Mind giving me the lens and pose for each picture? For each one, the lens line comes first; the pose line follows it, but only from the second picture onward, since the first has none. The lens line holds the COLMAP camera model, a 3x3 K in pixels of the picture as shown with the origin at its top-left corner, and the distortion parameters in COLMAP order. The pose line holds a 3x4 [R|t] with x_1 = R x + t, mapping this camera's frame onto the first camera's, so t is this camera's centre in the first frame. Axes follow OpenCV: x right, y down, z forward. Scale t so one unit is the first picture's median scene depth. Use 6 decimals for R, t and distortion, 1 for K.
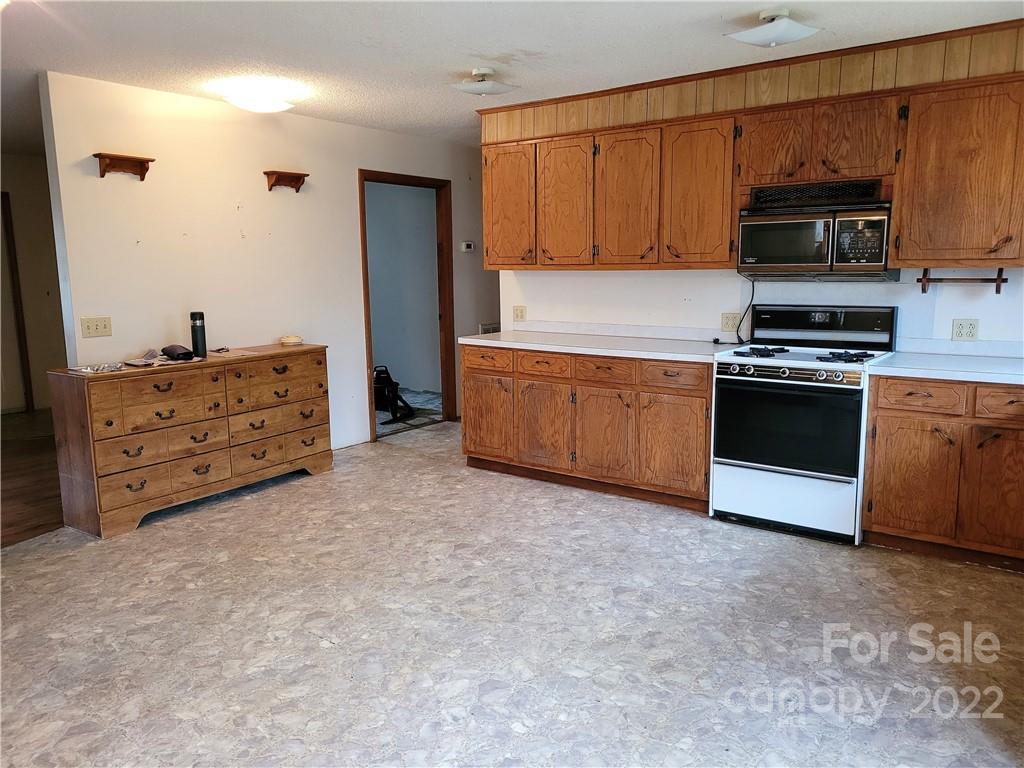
lens RADIAL K [[778.3, 0, 530.5], [0, 778.3, 384.3], [0, 0, 1]] dist [0.059896, -0.046740]
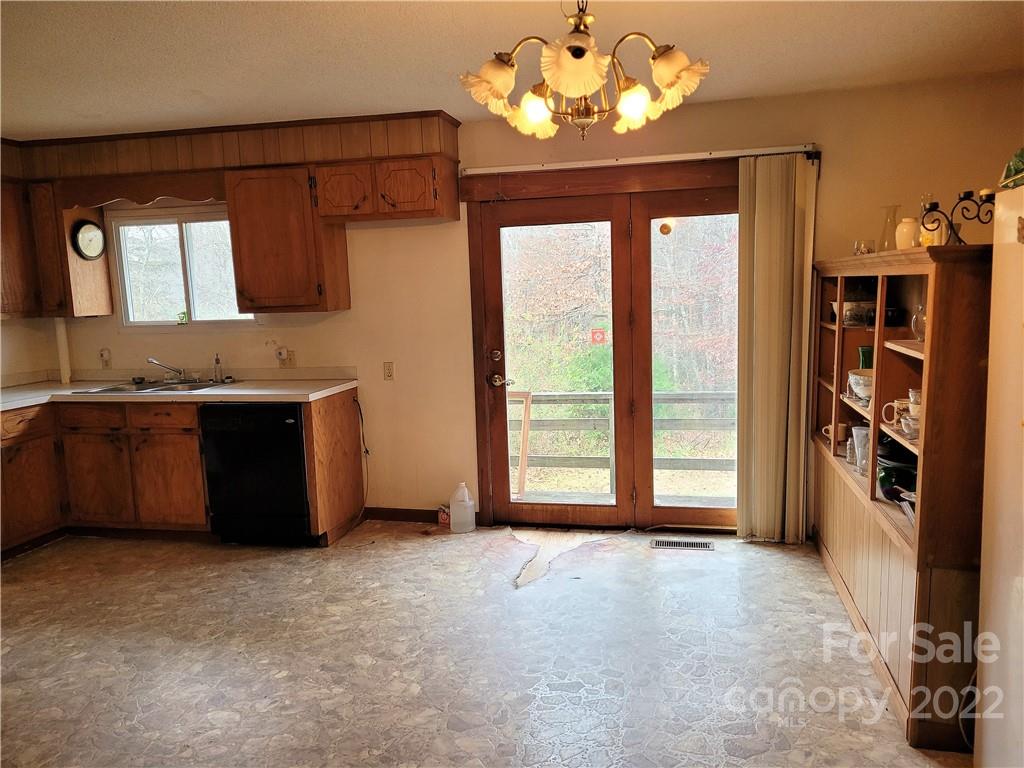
lens RADIAL K [[778.3, 0, 518.5], [0, 778.3, 389.1], [0, 0, 1]] dist [0.059896, -0.046740]
pose [[-0.408919, -0.090946, 0.908027, -0.732426], [0.178954, 0.967711, 0.177514, -0.091544], [-0.894852, 0.235084, -0.379440, 0.595027]]
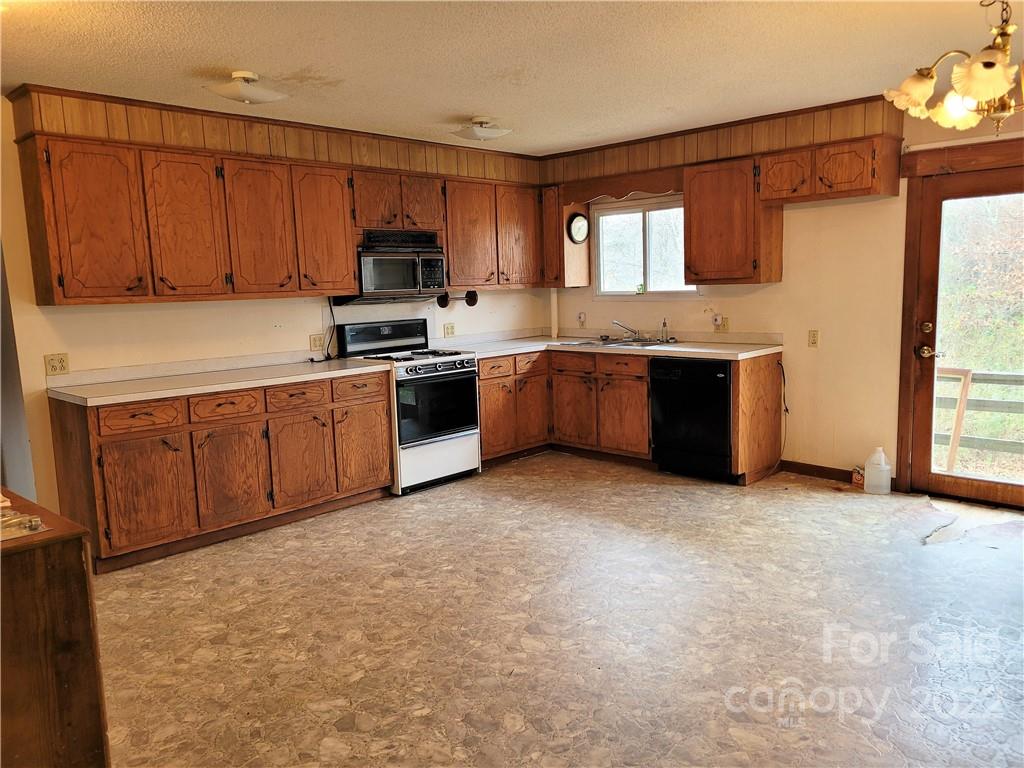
lens RADIAL K [[778.3, 0, 507.2], [0, 778.3, 383.9], [0, 0, 1]] dist [0.059896, -0.046740]
pose [[0.127622, -0.121545, 0.984347, -0.931395], [0.182927, 0.978321, 0.097084, -0.089005], [-0.974808, 0.167673, 0.147089, 0.632193]]
